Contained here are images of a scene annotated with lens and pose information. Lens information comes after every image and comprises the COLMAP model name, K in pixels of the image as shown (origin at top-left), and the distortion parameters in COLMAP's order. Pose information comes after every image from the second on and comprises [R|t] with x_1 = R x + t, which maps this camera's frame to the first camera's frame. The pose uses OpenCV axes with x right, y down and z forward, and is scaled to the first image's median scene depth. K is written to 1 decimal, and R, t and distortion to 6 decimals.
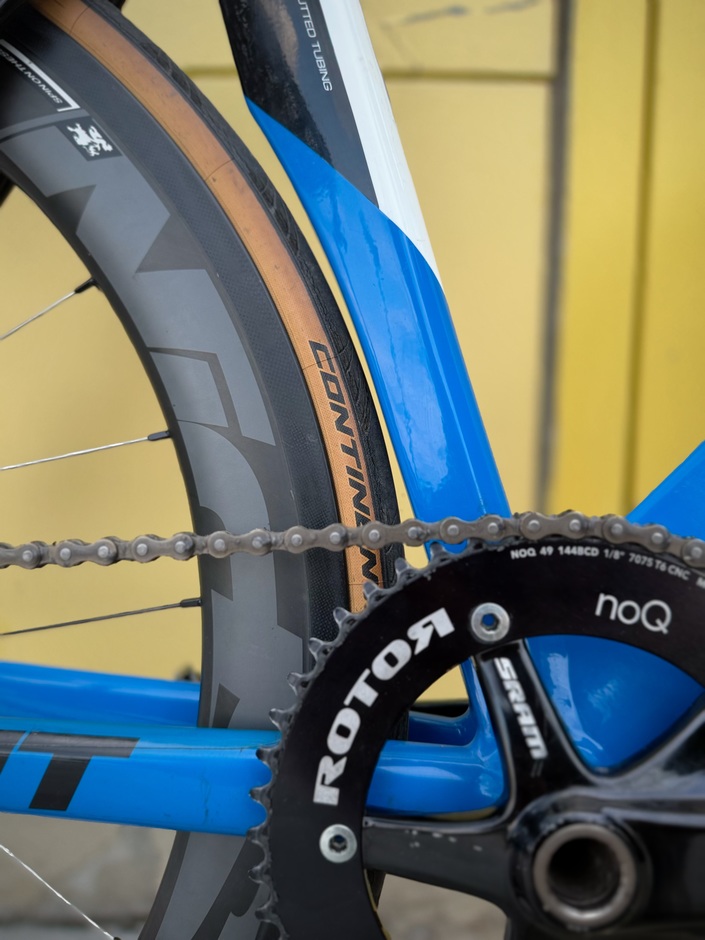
lens RADIAL K [[778.2, 0, 344.5], [0, 778.2, 440.1], [0, 0, 1]] dist [0.053233, -0.089139]
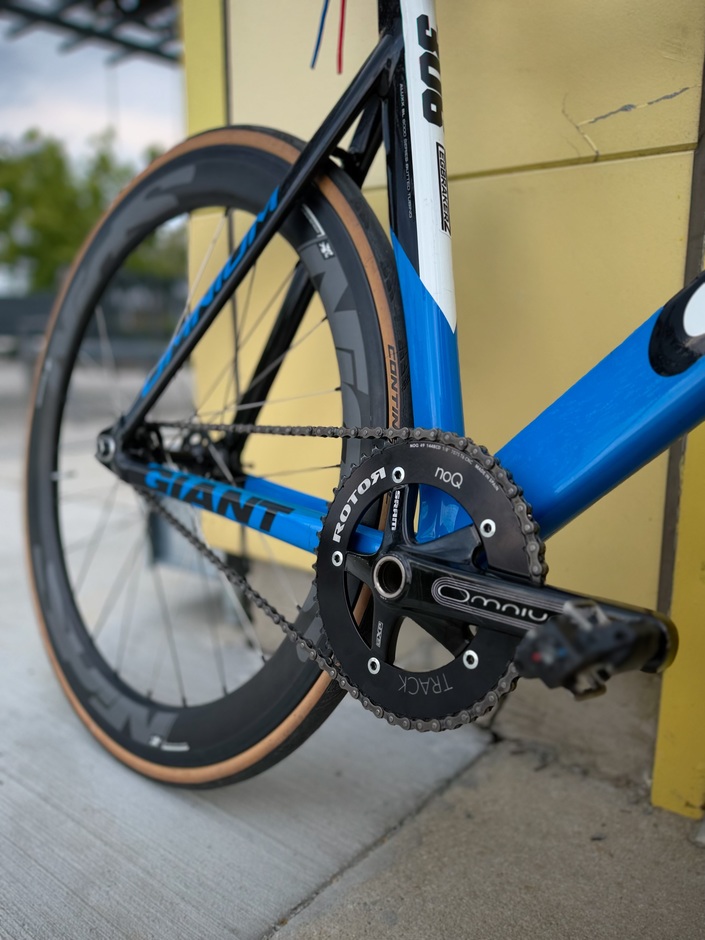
lens RADIAL K [[778.2, 0, 364.8], [0, 778.2, 505.5], [0, 0, 1]] dist [0.053233, -0.089139]
pose [[0.757546, 0.145979, -0.636250, 1.526527], [-0.094239, 0.988921, 0.114690, 0.074475], [0.645944, -0.026924, 0.762910, -0.746207]]
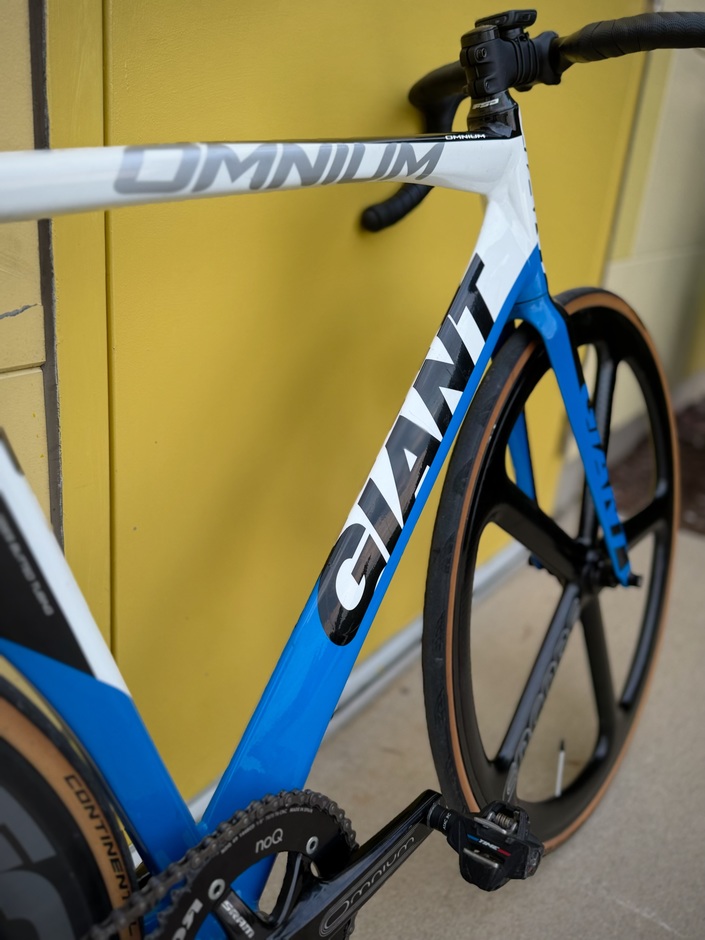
lens RADIAL K [[778.2, 0, 340.3], [0, 778.2, 452.9], [0, 0, 1]] dist [0.053233, -0.089139]
pose [[0.600013, -0.230236, 0.766143, -0.842255], [0.024523, 0.962534, 0.270049, -1.283962], [-0.799614, -0.143244, 0.583179, -0.193310]]
